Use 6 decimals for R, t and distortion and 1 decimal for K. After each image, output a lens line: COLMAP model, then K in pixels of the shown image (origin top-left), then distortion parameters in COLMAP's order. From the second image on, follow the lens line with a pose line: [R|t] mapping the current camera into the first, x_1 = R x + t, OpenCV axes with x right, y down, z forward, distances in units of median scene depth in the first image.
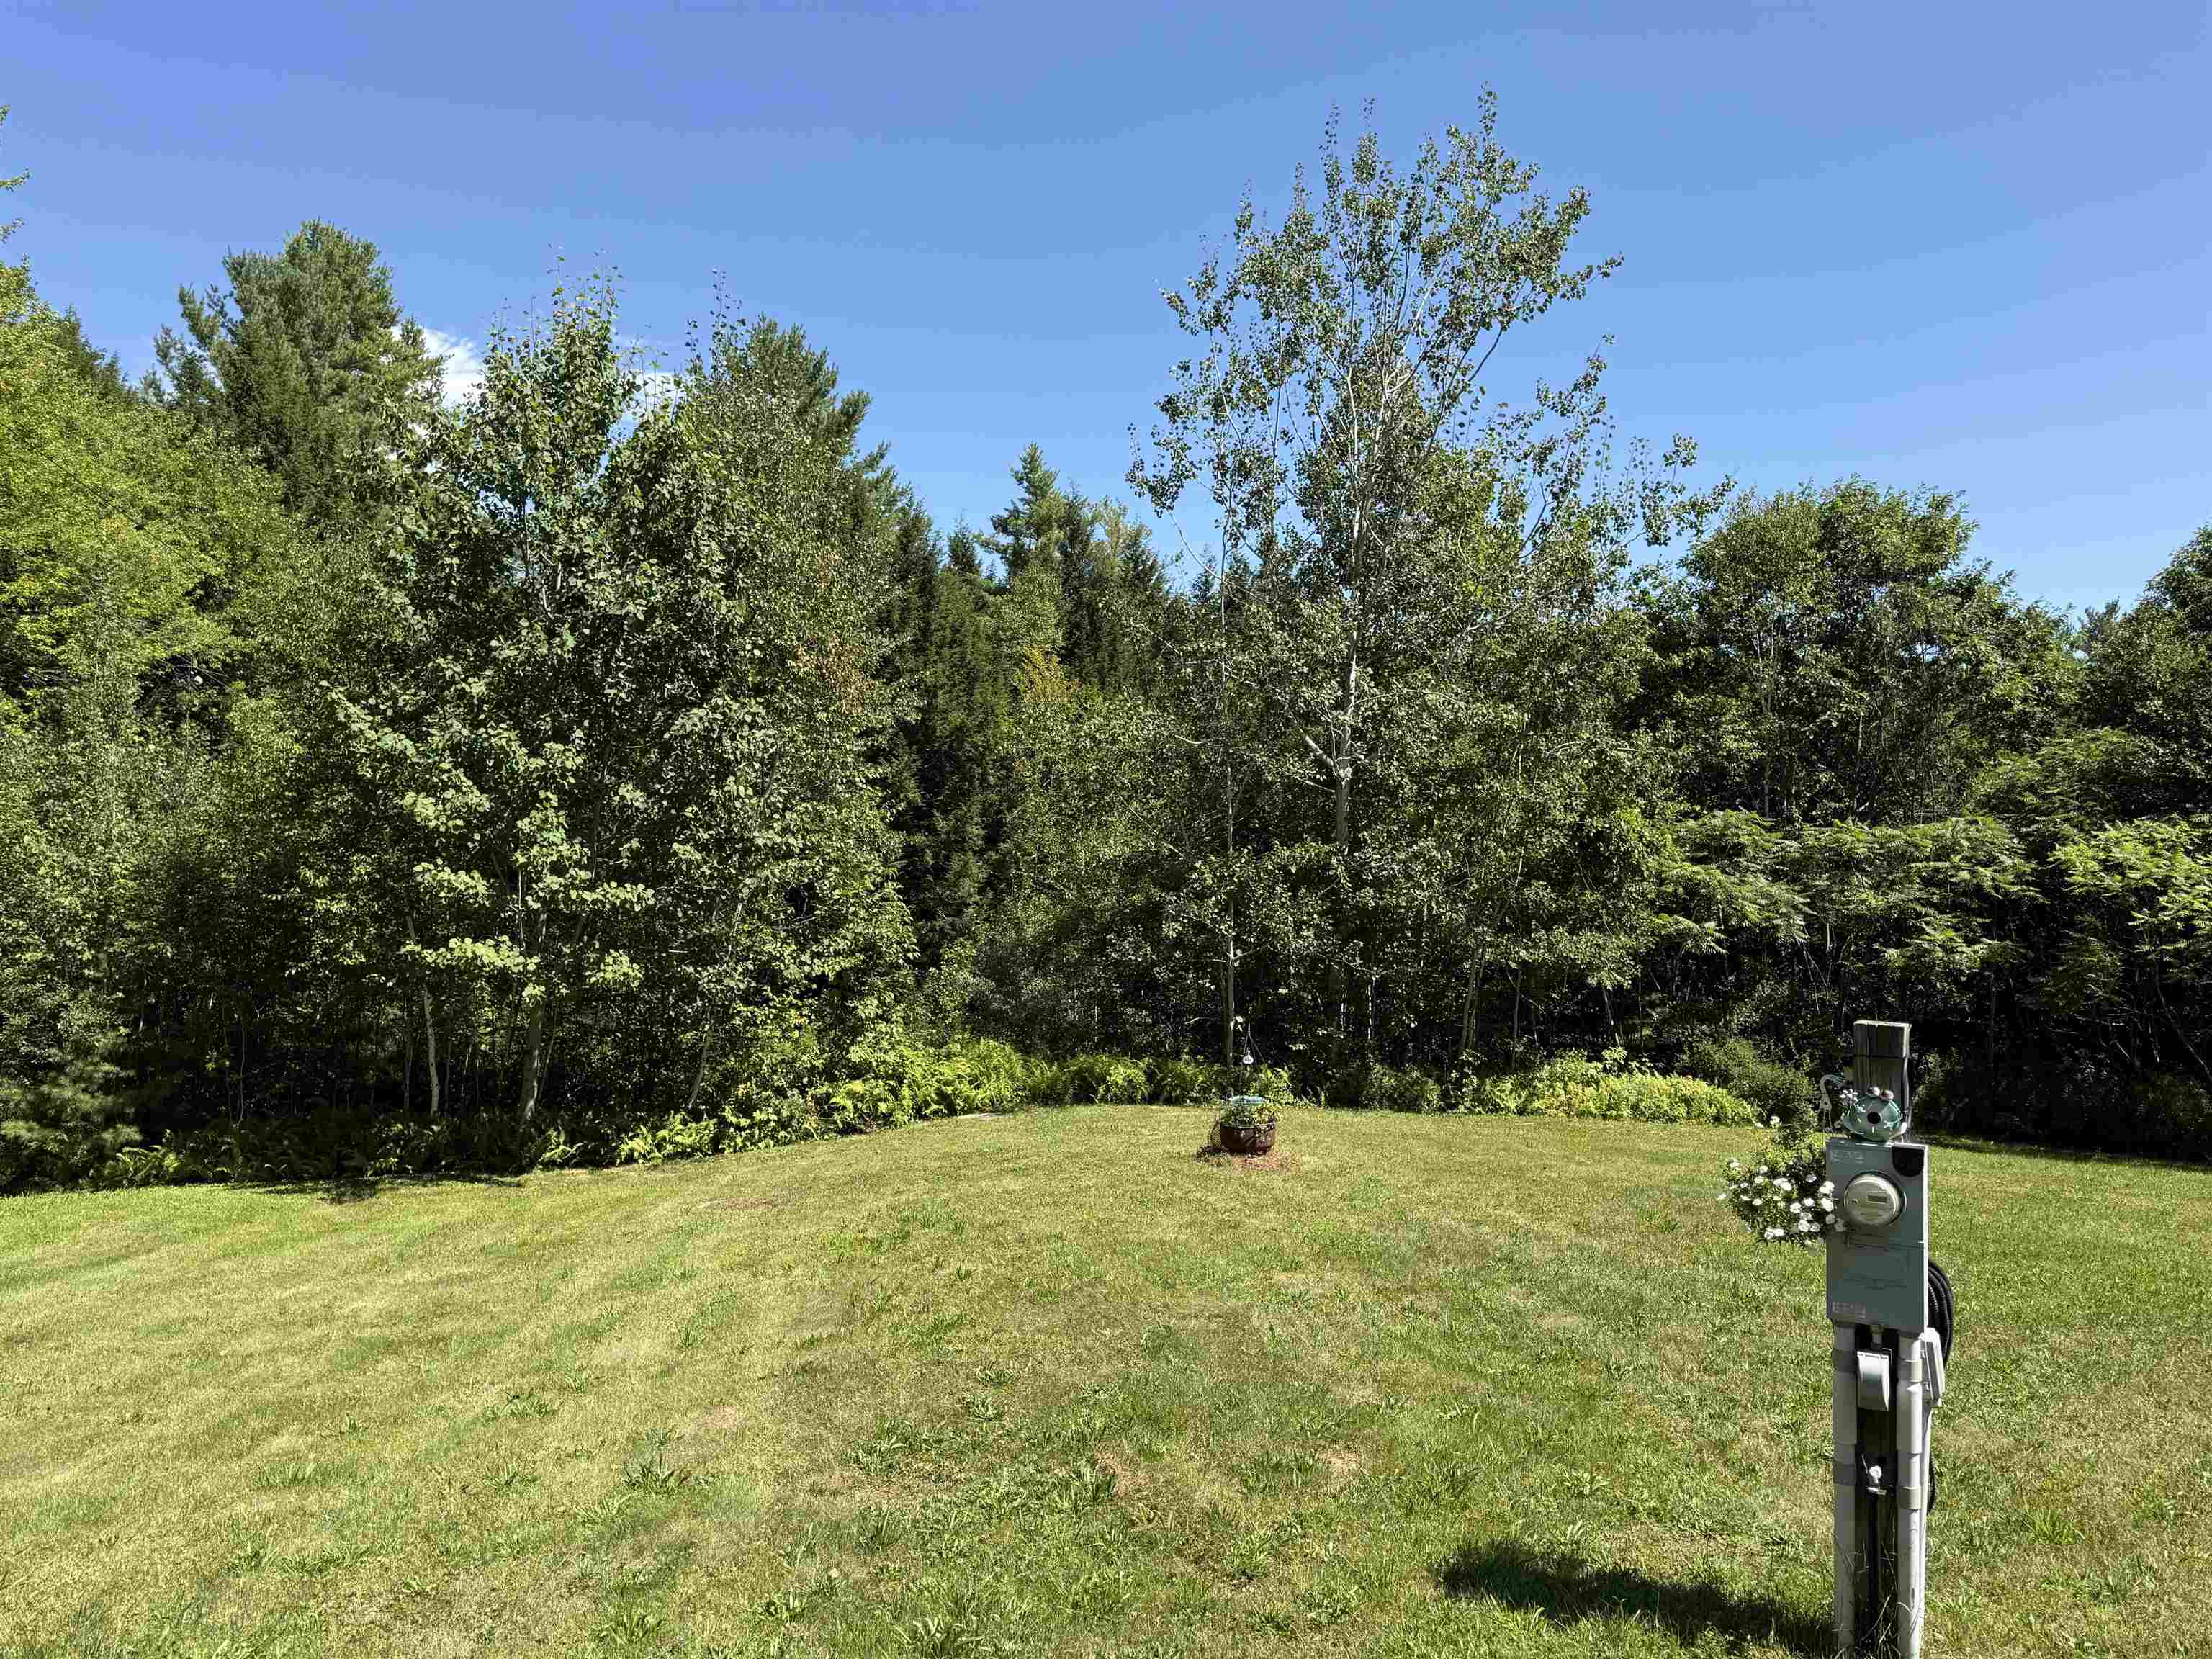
lens RADIAL K [[1575.3, 0, 1106.0], [0, 1575.3, 829.5], [0, 0, 1]] dist [0.107579, -0.201852]
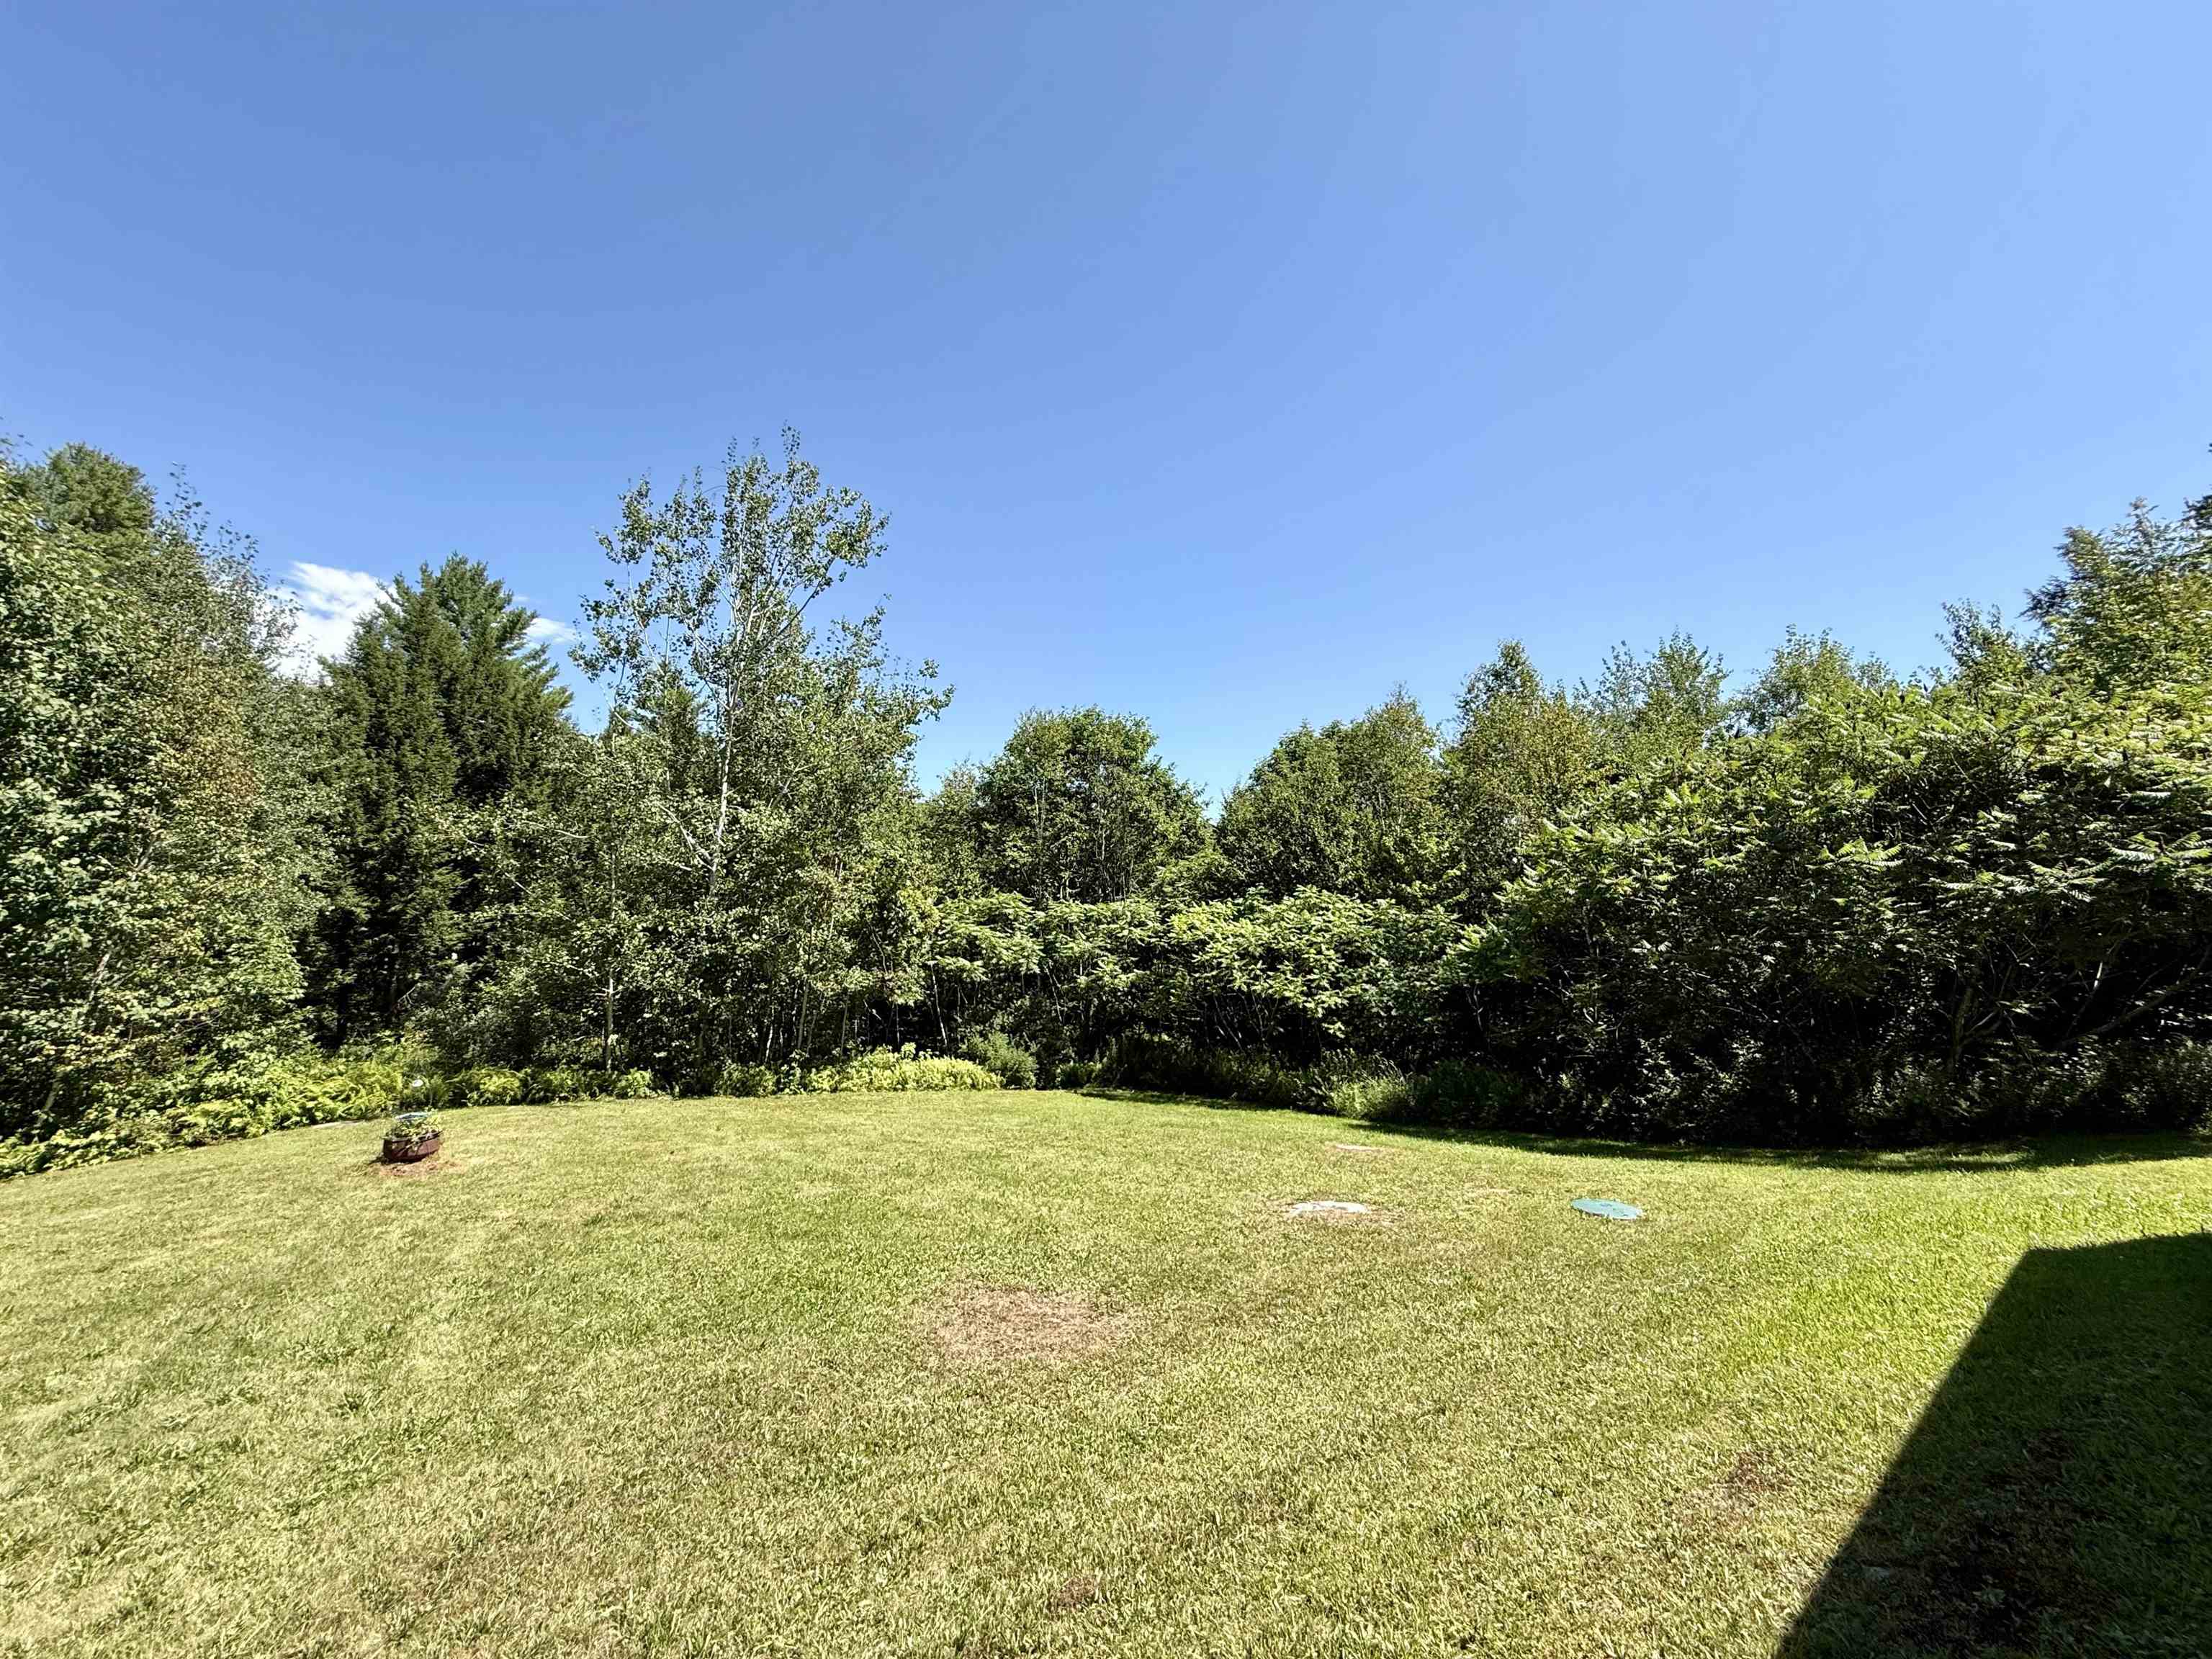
lens RADIAL K [[896.1, 0, 1106.0], [0, 896.1, 829.5], [0, 0, 1]] dist [-0.005856, -0.000590]
pose [[0.949086, 0.035092, 0.313057, 0.236910], [-0.008539, 0.996277, -0.085792, 0.001009], [-0.314902, 0.078751, 0.945852, 0.093815]]
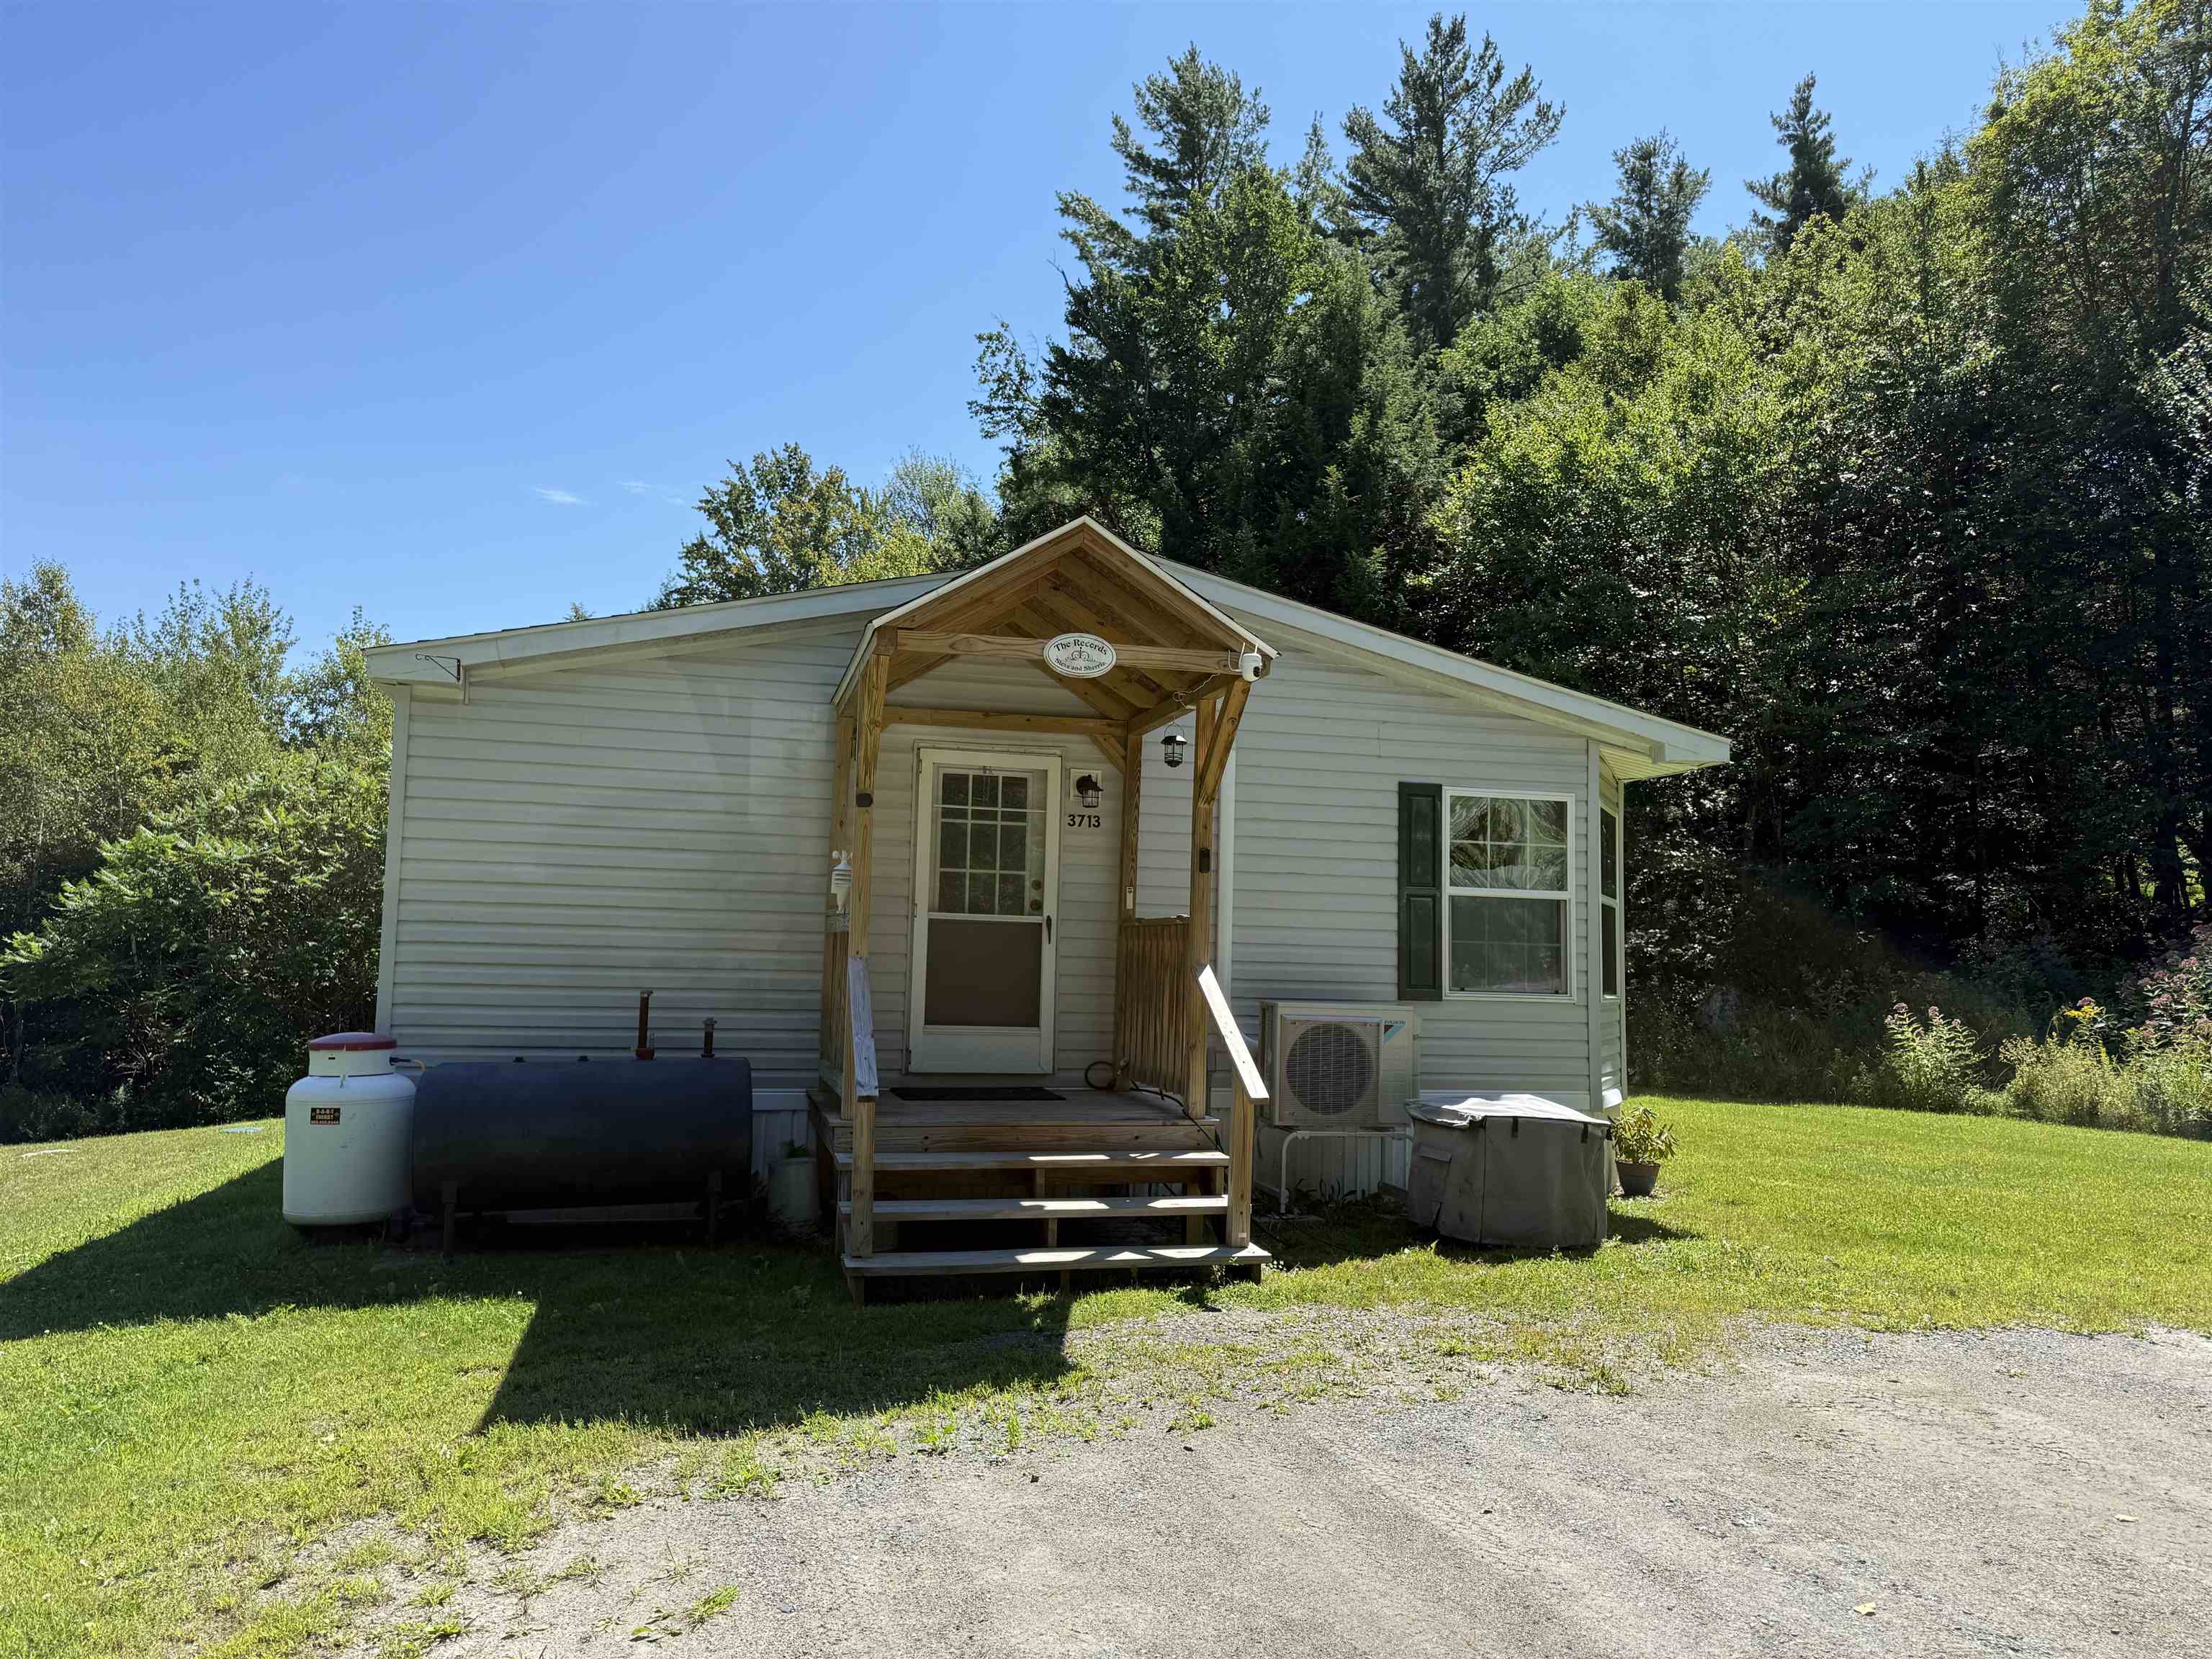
lens RADIAL K [[1567.2, 0, 1074.7], [0, 1567.2, 818.1], [0, 0, 1]] dist [0.051373, -0.001191]
pose [[0.139235, 0.070663, 0.987735, -0.279885], [-0.030774, 0.997278, -0.067008, -0.014357], [-0.989781, -0.021066, 0.141031, -0.206533]]
